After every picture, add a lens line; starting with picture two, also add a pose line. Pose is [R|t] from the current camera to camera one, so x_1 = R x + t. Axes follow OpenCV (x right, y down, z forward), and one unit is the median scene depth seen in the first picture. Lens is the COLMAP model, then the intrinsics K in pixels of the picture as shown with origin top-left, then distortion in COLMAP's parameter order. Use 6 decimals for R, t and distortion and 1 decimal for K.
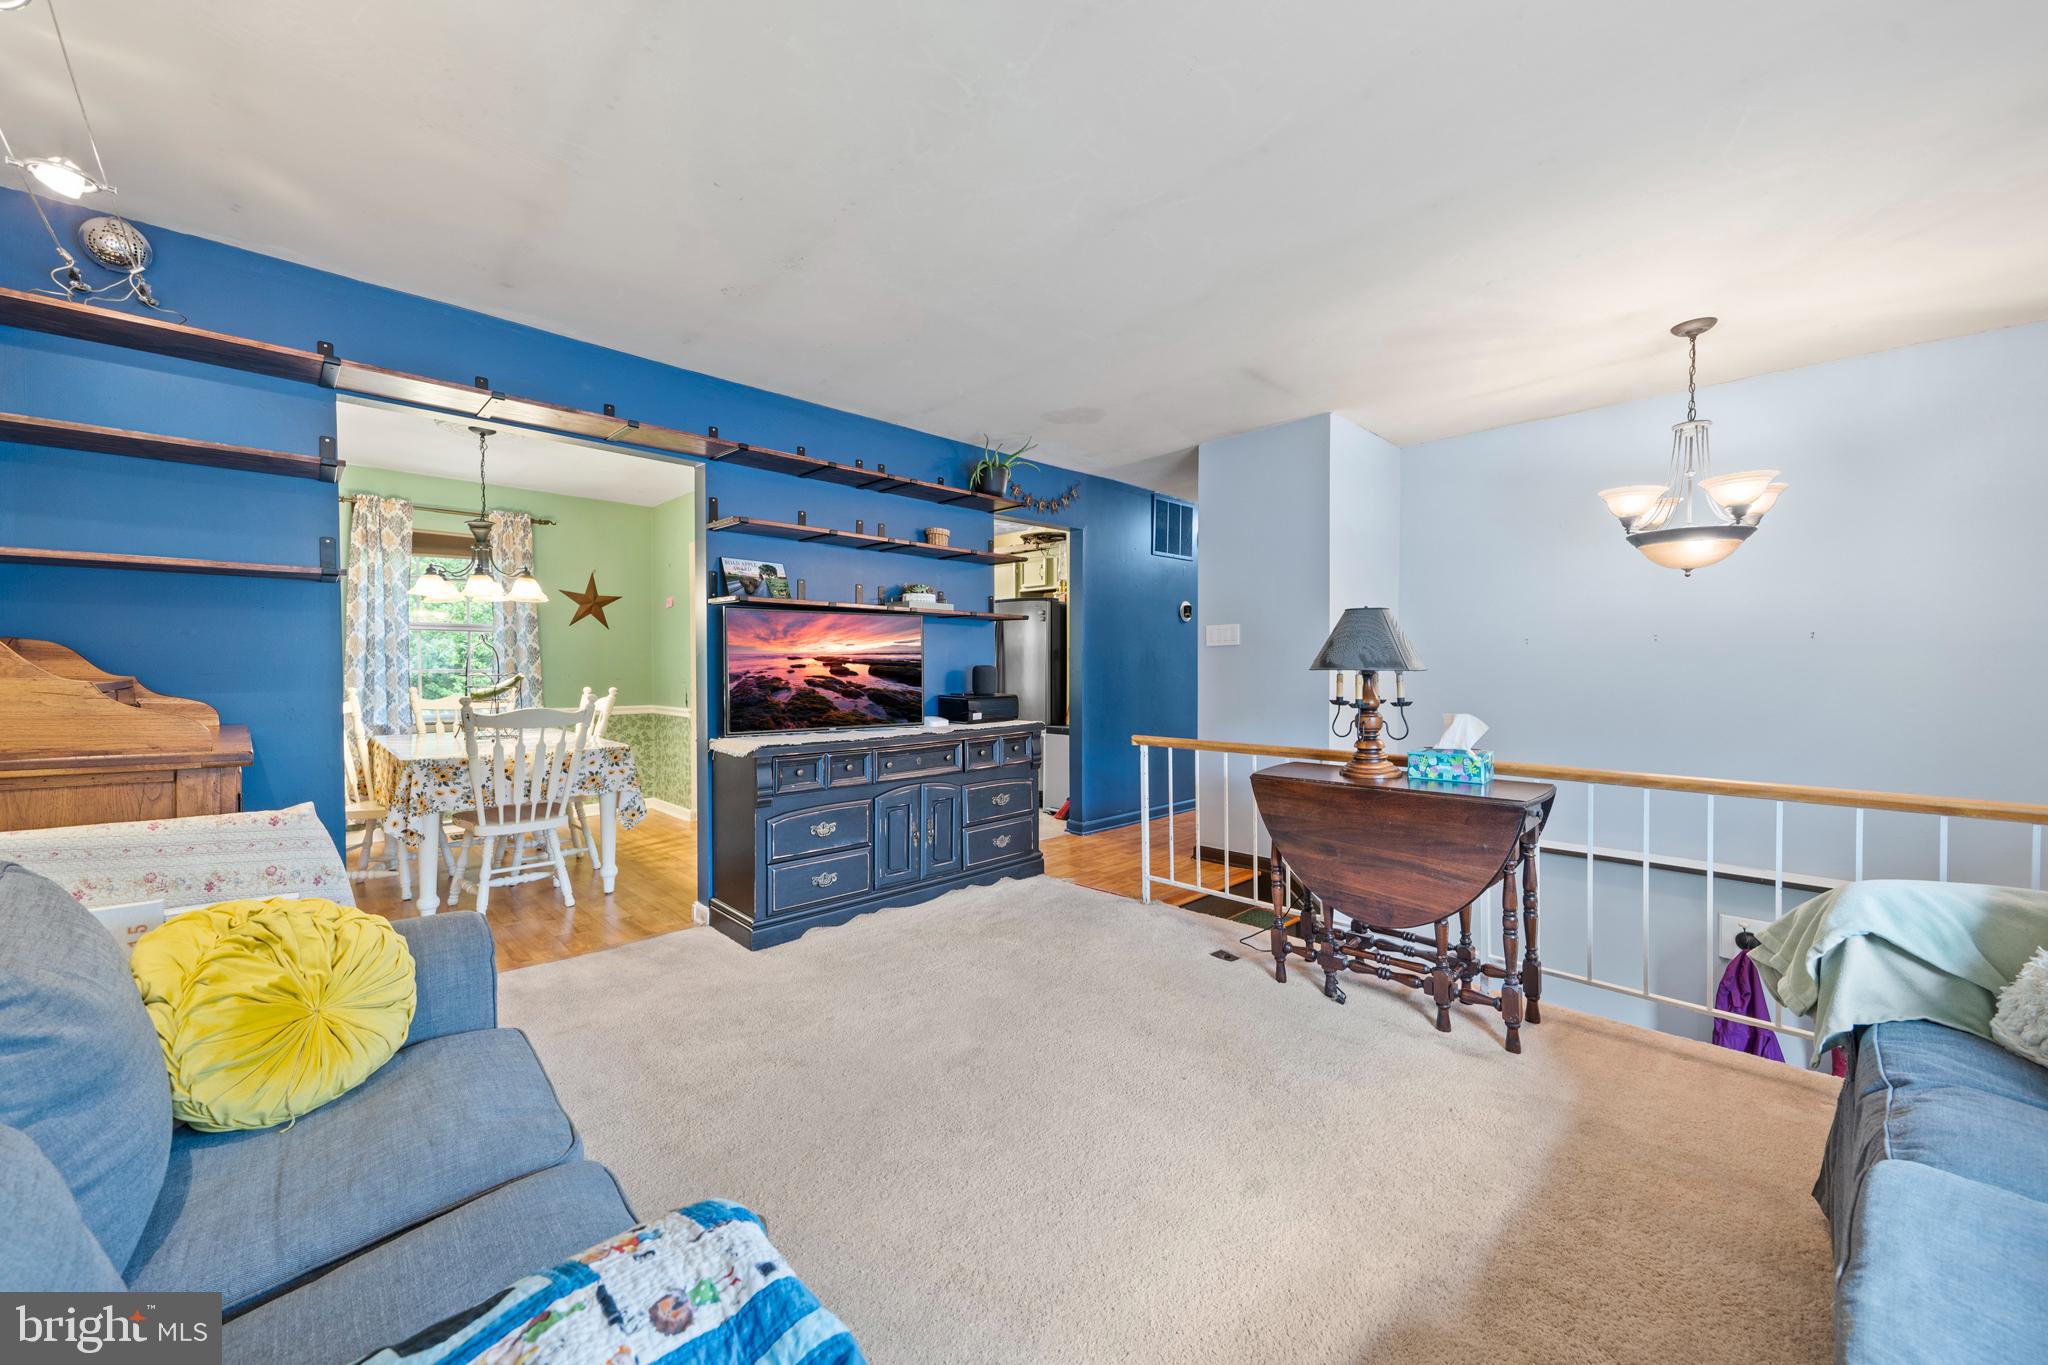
lens RADIAL K [[796.7, 0, 1017.8], [0, 796.7, 685.4], [0, 0, 1]] dist [0.006856, -0.001564]
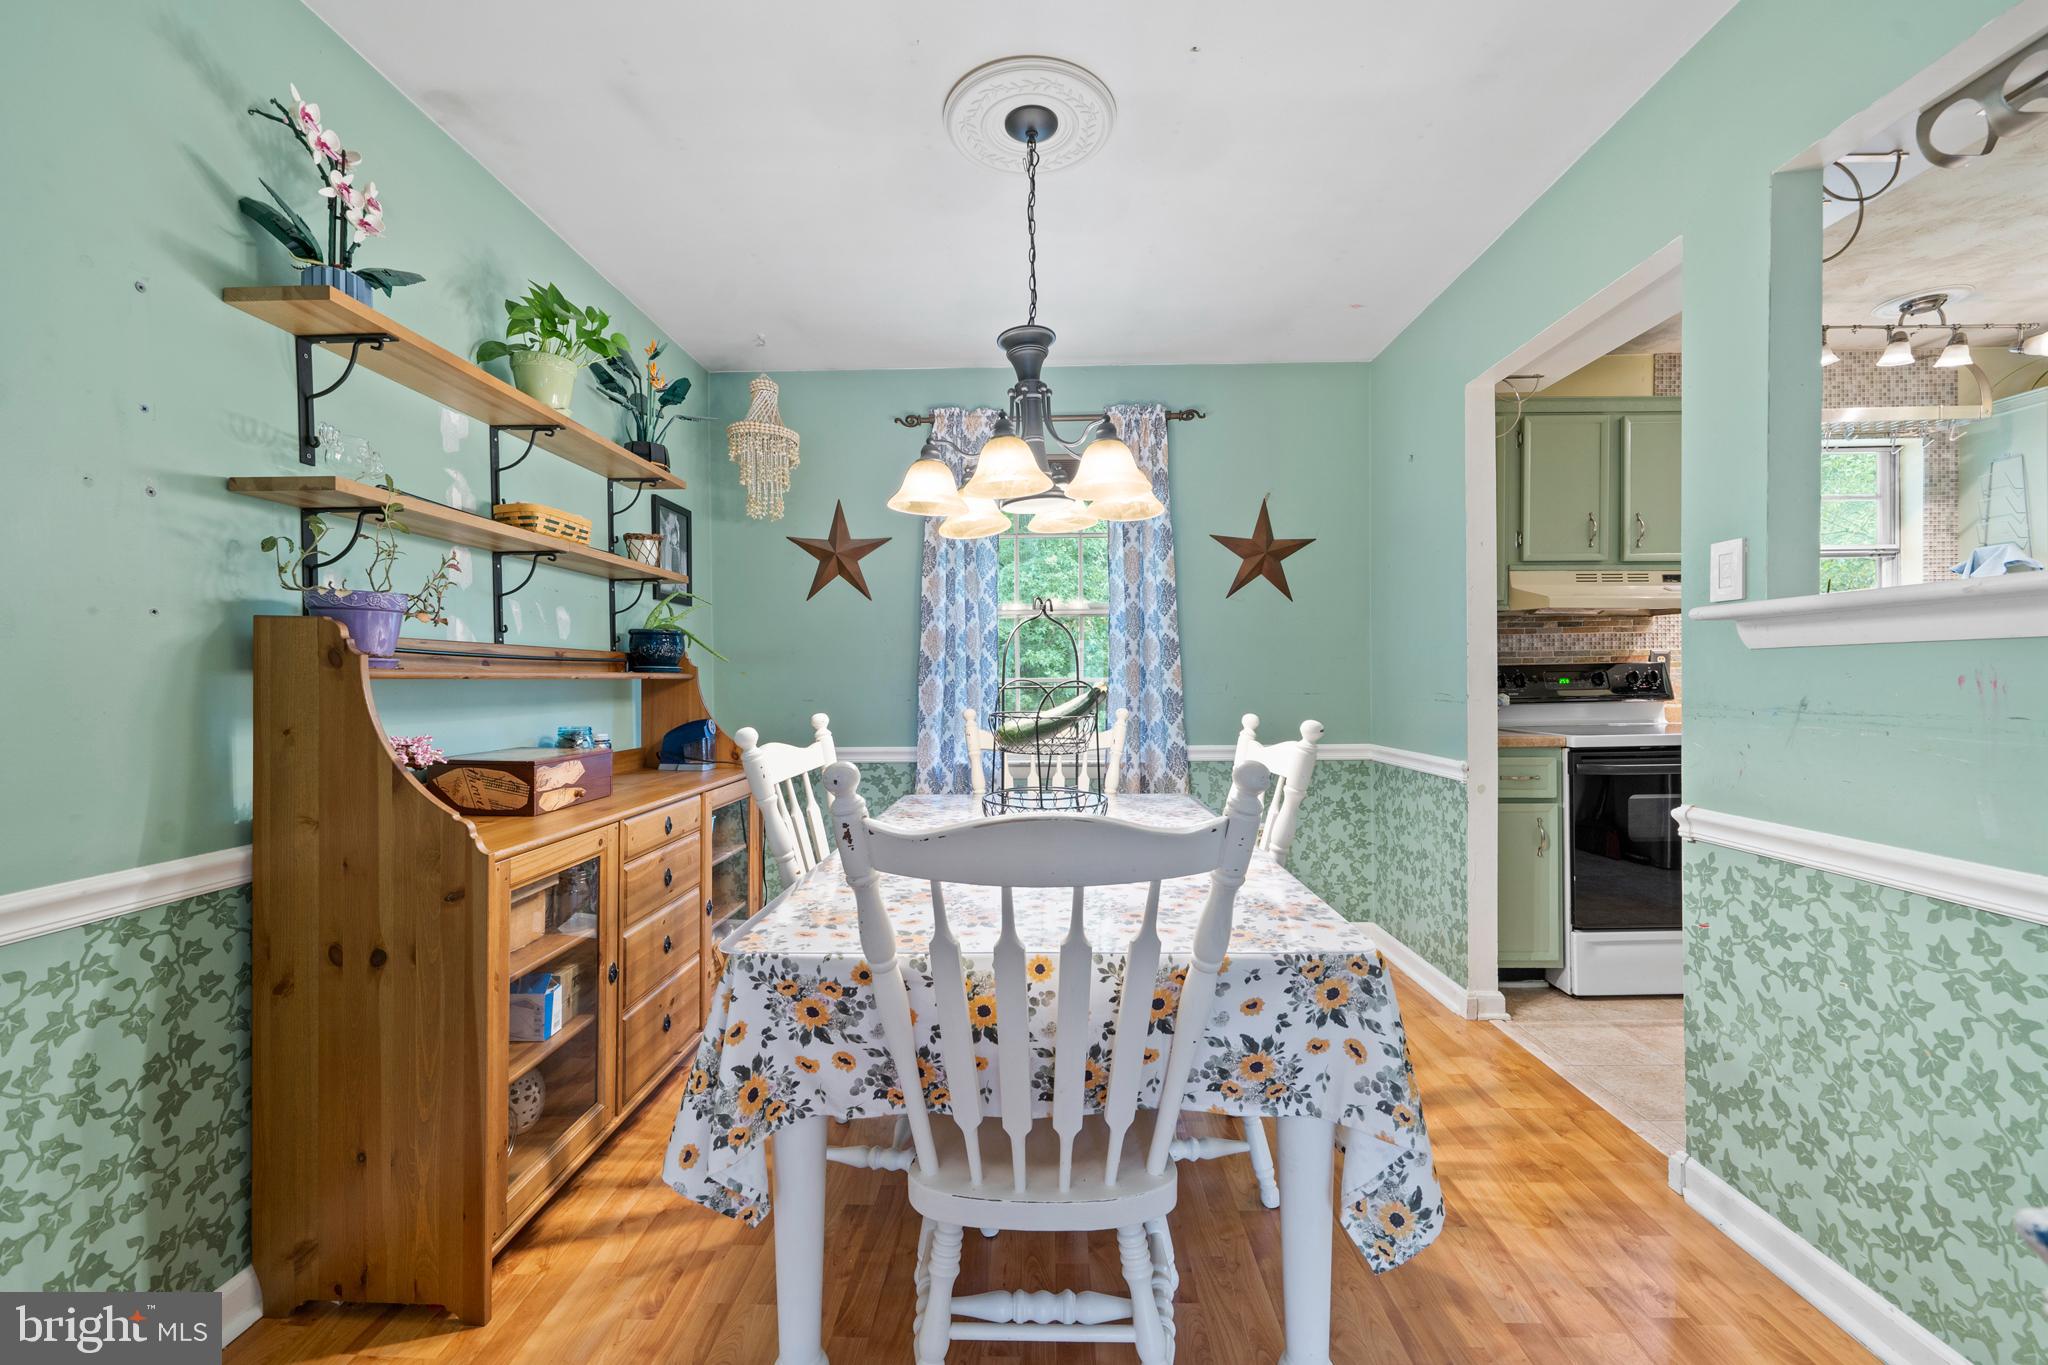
lens RADIAL K [[847.3, 0, 1019.0], [0, 847.3, 687.3], [0, 0, 1]] dist [0.003005, -0.000026]
pose [[0.712892, -0.003224, -0.701266, -0.332025], [-0.005632, 0.999931, -0.010323, -0.007340], [0.701251, 0.011309, 0.712825, 0.632751]]
